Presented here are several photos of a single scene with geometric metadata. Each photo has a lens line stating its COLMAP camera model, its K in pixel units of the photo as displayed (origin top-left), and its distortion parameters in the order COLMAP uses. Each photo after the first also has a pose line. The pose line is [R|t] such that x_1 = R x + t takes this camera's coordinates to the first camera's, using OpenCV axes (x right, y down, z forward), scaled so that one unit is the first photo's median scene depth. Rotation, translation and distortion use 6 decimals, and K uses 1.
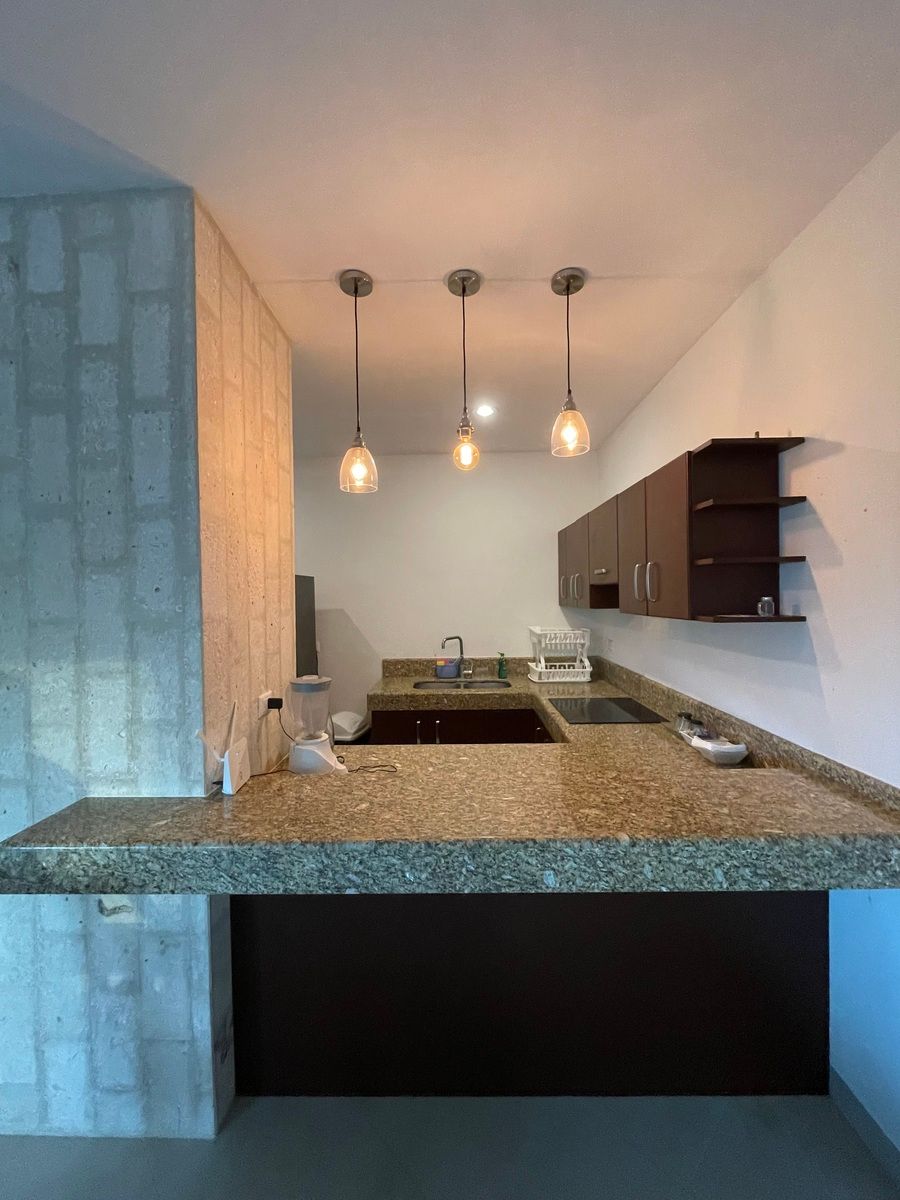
lens RADIAL K [[484.2, 0, 452.9], [0, 484.2, 605.8], [0, 0, 1]] dist [-0.011382, 0.001883]
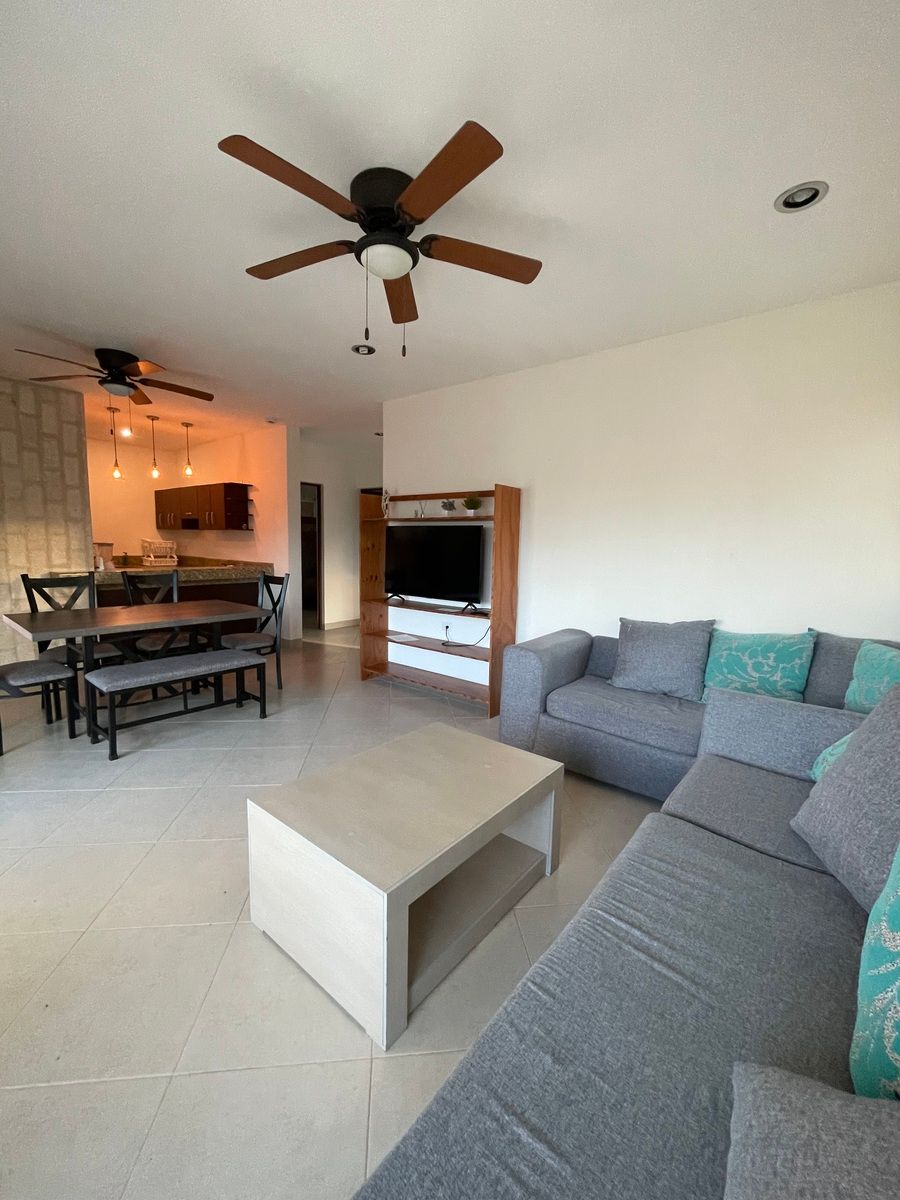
lens RADIAL K [[484.2, 0, 453.1], [0, 484.2, 602.7], [0, 0, 1]] dist [-0.011382, 0.001883]
pose [[0.608142, -0.066857, 0.791008, -1.717438], [-0.017606, 0.995066, 0.097641, 0.237413], [-0.793633, -0.073306, 0.603964, -3.228857]]
